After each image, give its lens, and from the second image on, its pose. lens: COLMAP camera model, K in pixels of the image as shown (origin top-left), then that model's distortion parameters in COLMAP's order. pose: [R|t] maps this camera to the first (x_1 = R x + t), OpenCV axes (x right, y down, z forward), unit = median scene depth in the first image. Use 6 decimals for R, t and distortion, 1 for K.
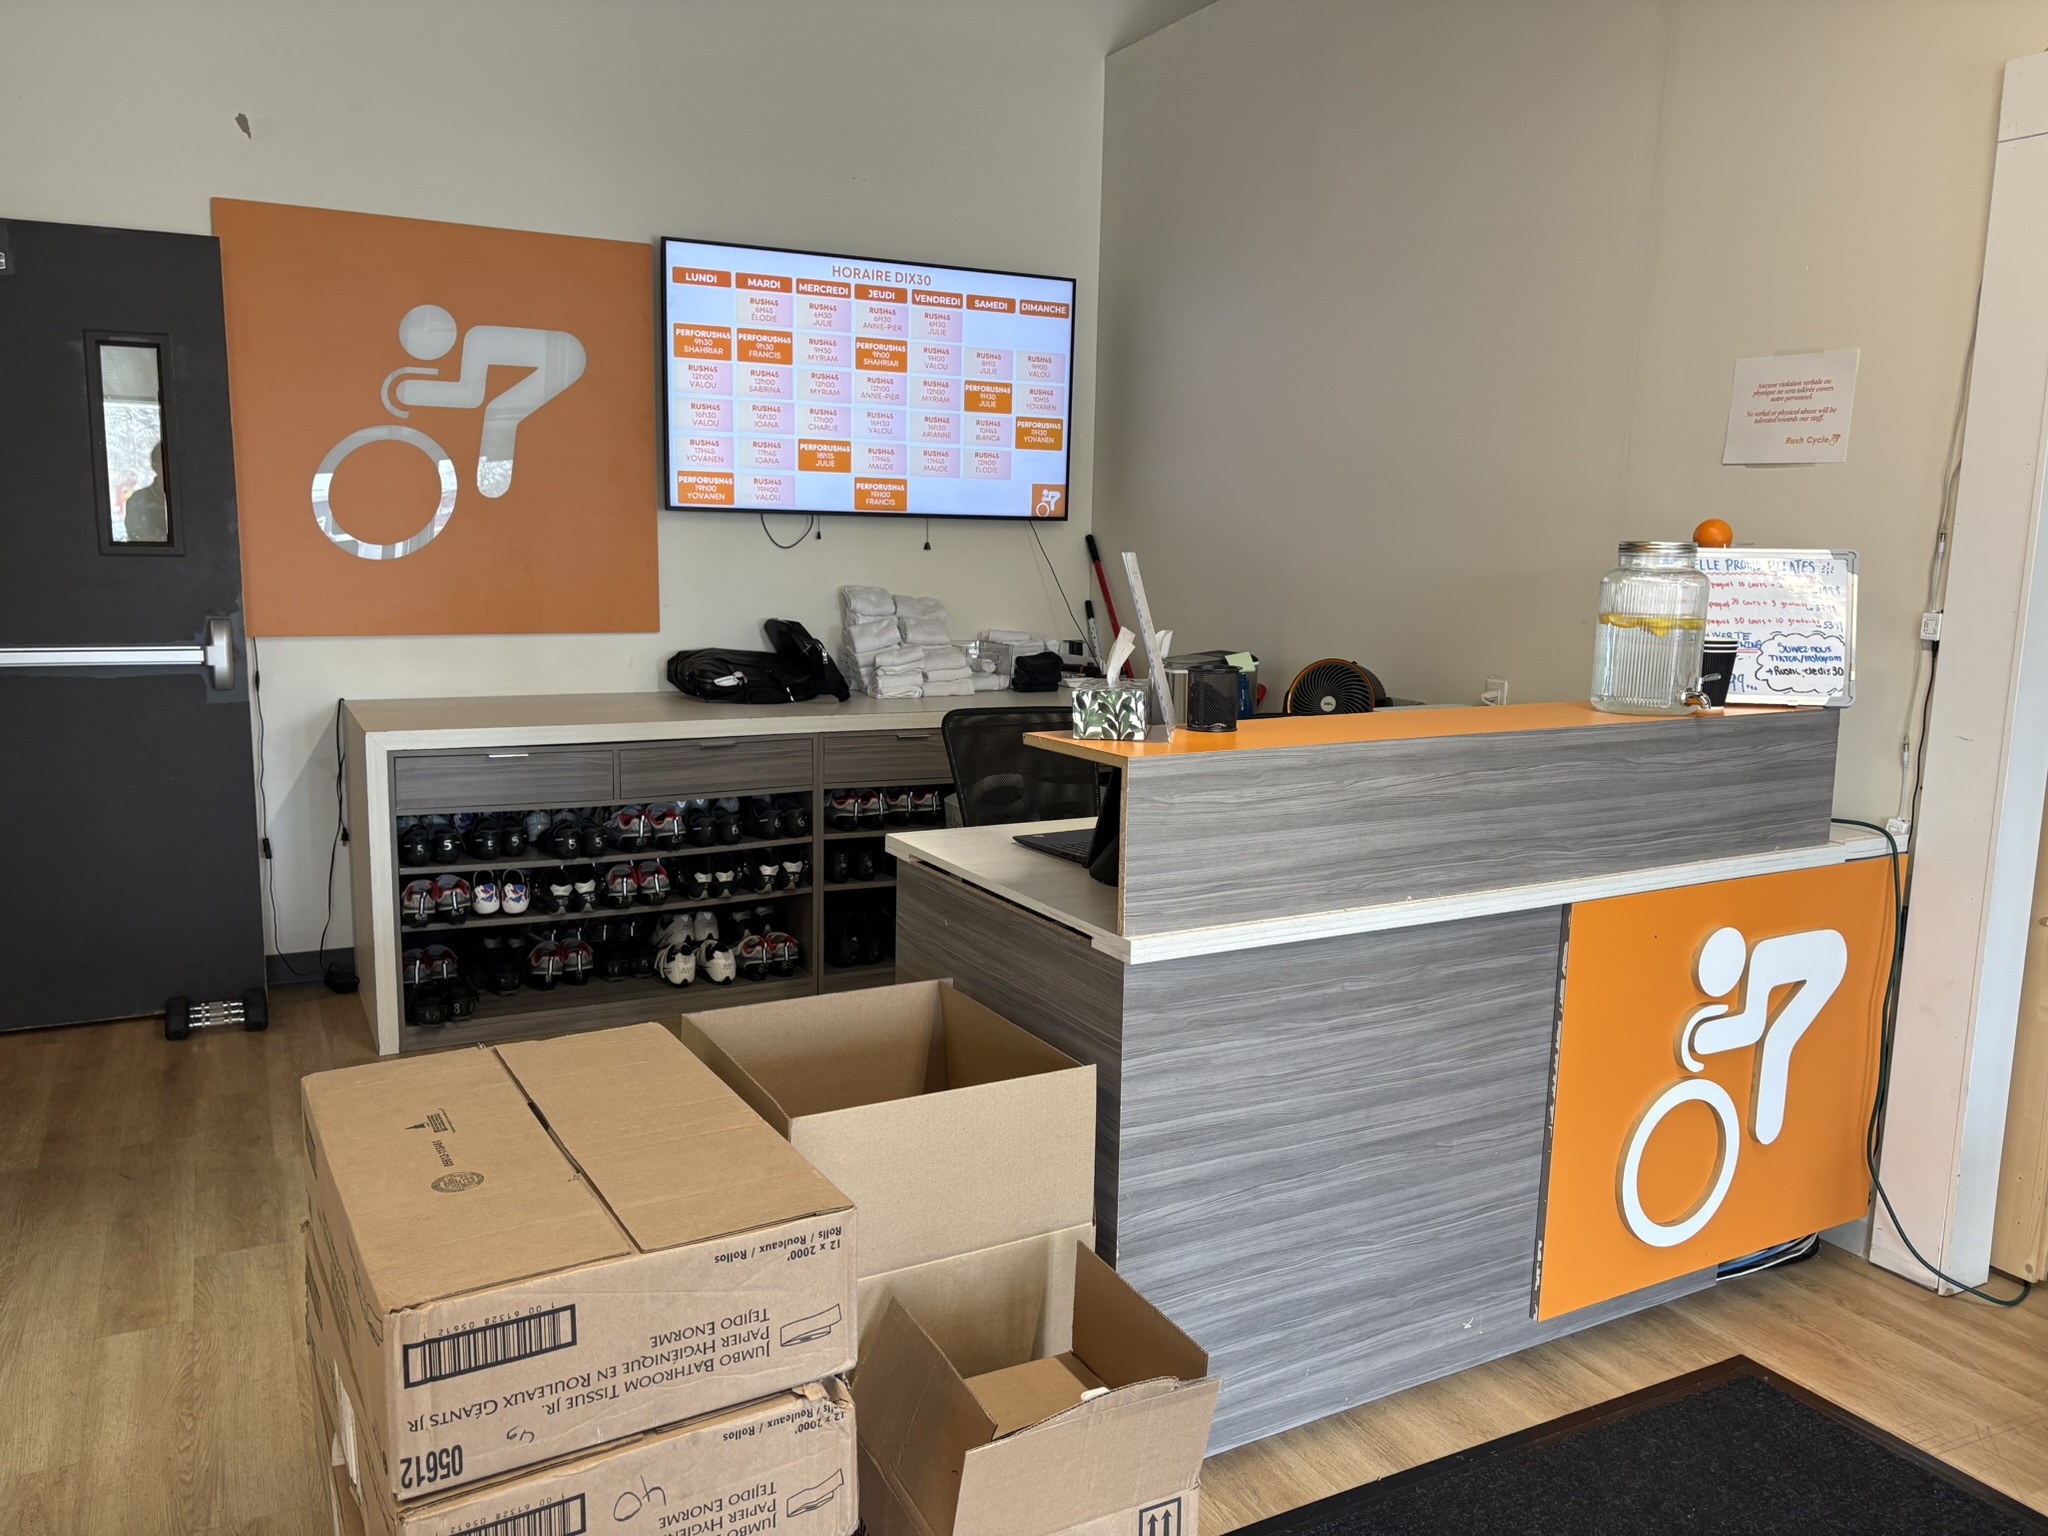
lens RADIAL K [[1568.5, 0, 1029.1], [0, 1568.5, 761.4], [0, 0, 1]] dist [0.060268, -0.025726]
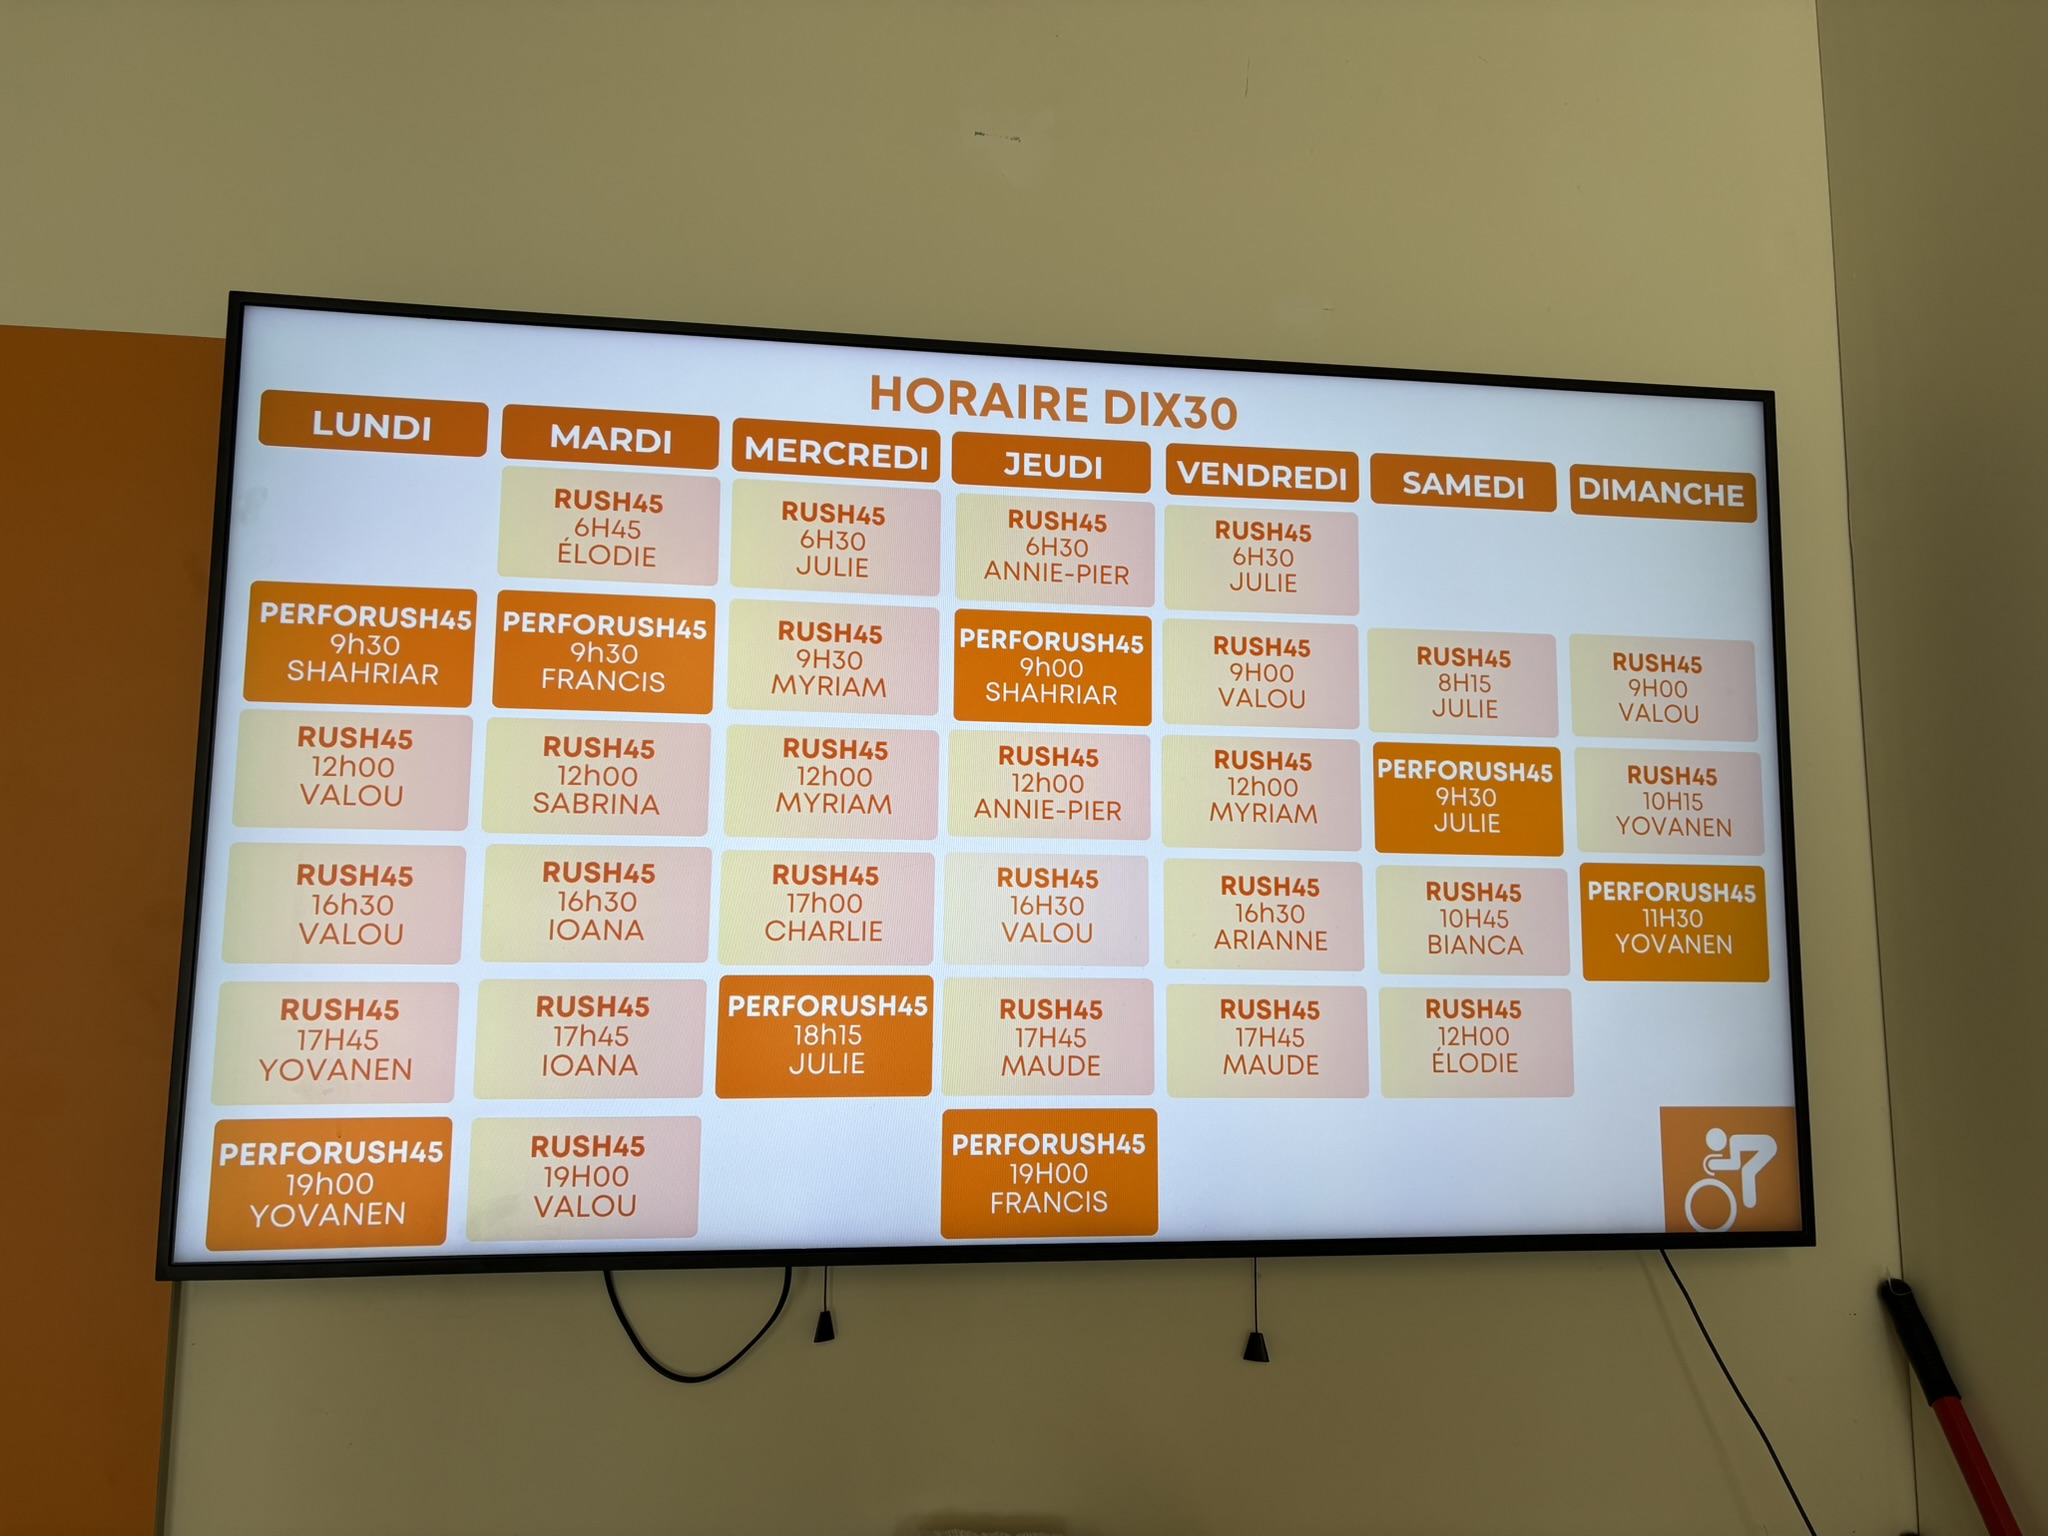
lens RADIAL K [[1568.5, 0, 1031.7], [0, 1568.5, 782.1], [0, 0, 1]] dist [0.060268, -0.025726]
pose [[0.945005, -0.058191, -0.321837, -0.009450], [-0.034028, 0.961210, -0.273711, -0.162476], [0.325281, 0.269610, 0.906368, 0.753295]]
